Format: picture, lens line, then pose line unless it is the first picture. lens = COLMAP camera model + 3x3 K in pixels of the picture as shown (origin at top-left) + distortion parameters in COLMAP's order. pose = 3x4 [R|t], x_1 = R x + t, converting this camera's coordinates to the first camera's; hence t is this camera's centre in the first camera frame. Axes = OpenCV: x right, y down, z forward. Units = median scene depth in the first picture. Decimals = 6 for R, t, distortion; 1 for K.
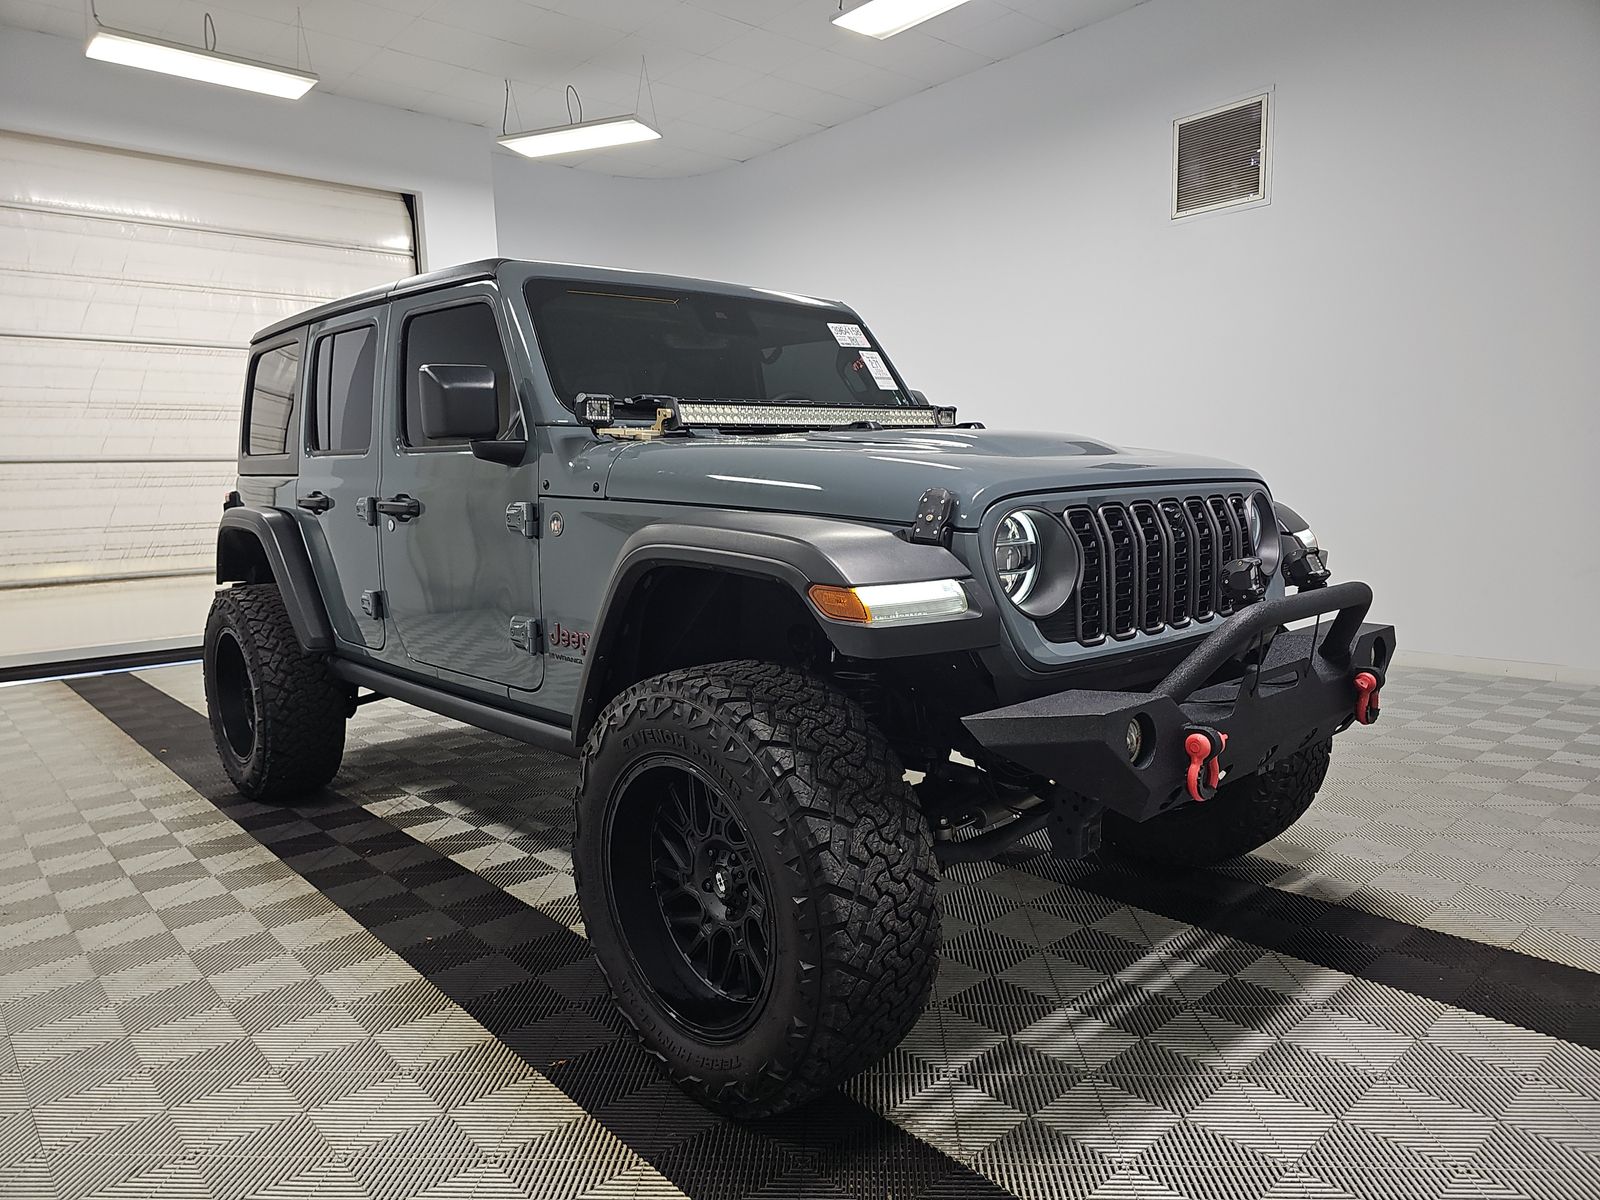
lens RADIAL K [[1047.8, 0, 801.6], [0, 1047.8, 609.5], [0, 0, 1]] dist [0.029183, 0.001477]
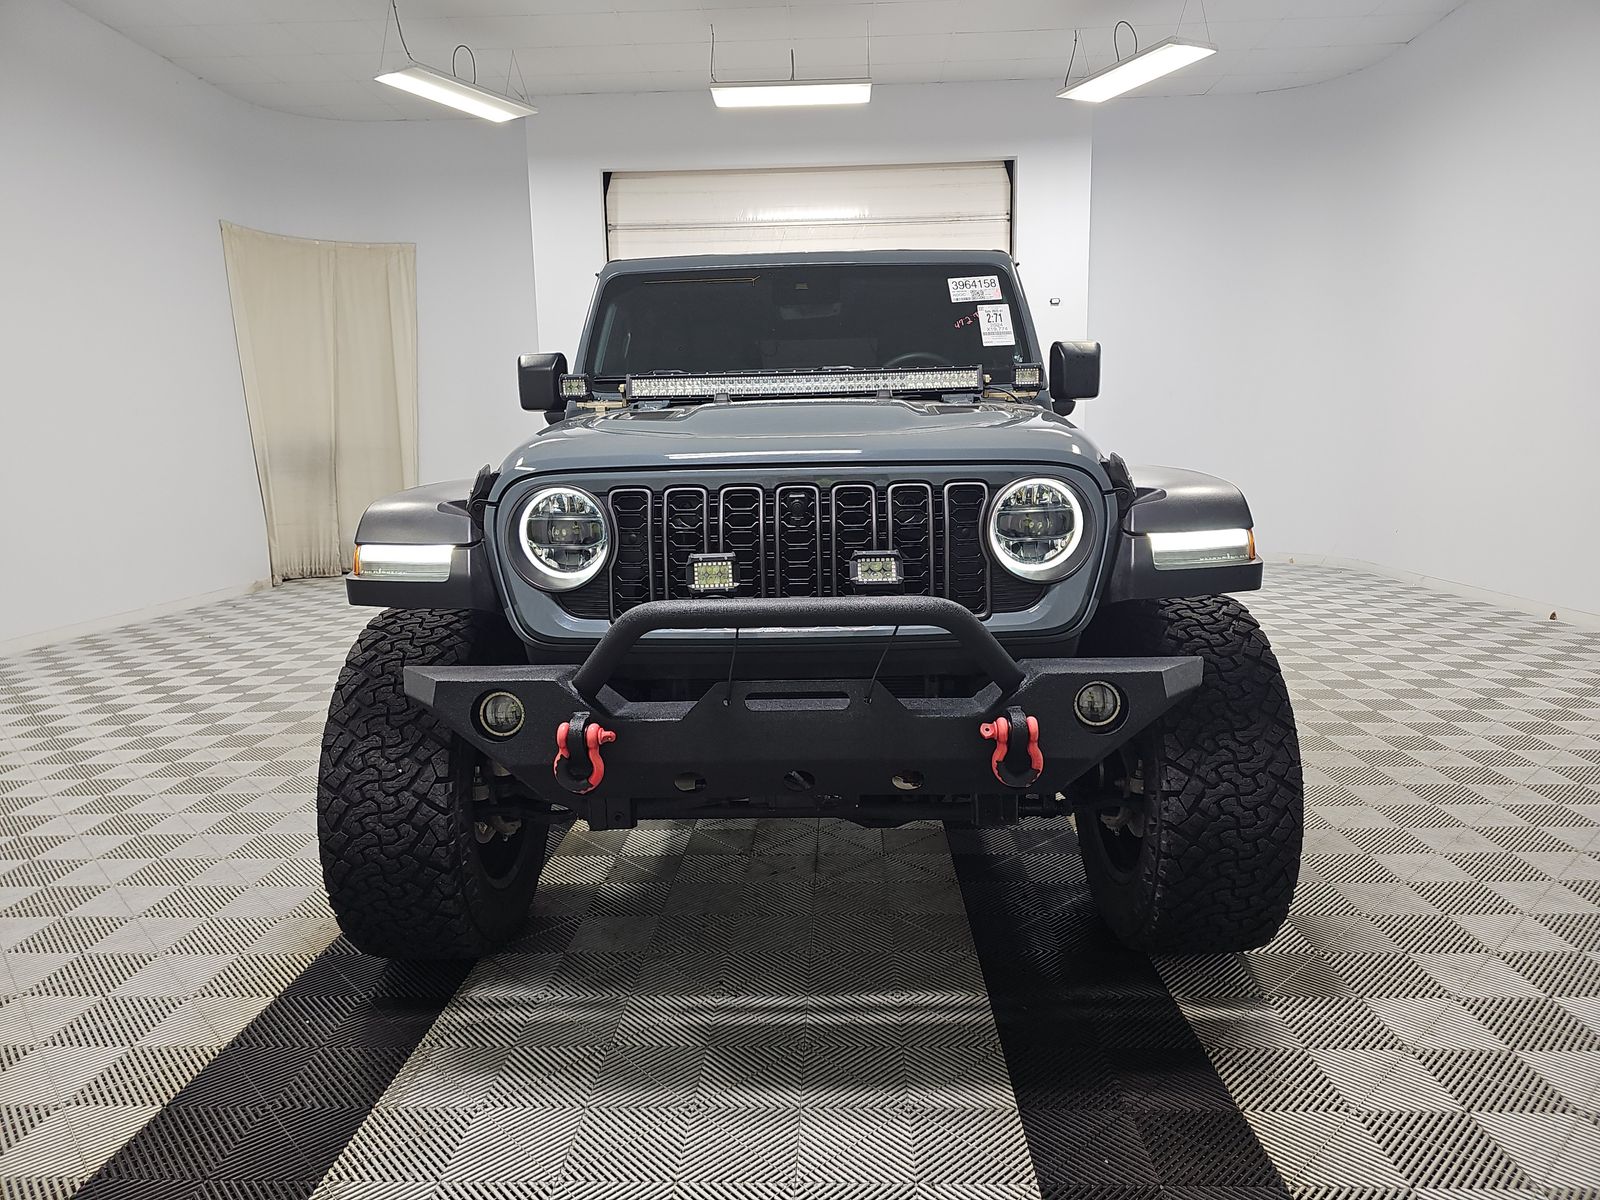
lens RADIAL K [[1053.3, 0, 811.5], [0, 1053.3, 600.3], [0, 0, 1]] dist [0.074741, -0.088051]
pose [[0.723238, 0.115754, -0.680829, 0.617967], [-0.088411, 0.993260, 0.074955, -0.045989], [0.684917, 0.005982, 0.728597, 0.223234]]
